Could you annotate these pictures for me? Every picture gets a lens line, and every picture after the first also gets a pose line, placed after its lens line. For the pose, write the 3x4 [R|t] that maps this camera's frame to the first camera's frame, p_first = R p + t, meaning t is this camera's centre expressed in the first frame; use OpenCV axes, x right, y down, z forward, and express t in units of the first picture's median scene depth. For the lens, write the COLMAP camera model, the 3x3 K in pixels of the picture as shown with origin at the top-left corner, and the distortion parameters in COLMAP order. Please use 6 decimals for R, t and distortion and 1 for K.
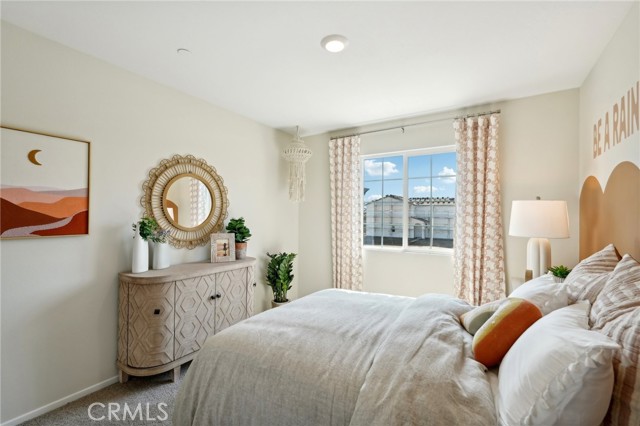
lens RADIAL K [[285.7, 0, 322.2], [0, 285.7, 206.7], [0, 0, 1]] dist [-0.015824, 0.000030]
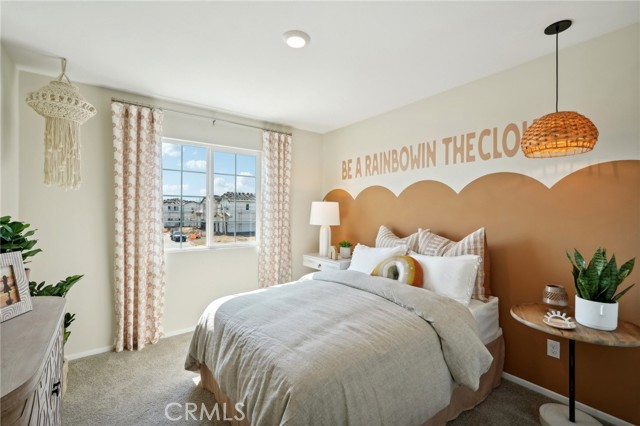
lens RADIAL K [[285.7, 0, 322.2], [0, 285.7, 206.7], [0, 0, 1]] dist [-0.015824, 0.000030]
pose [[0.317067, 0.009904, 0.948351, -0.579969], [-0.029374, 0.999568, -0.000618, 0.005795], [-0.947948, -0.027661, 0.317221, 0.386220]]
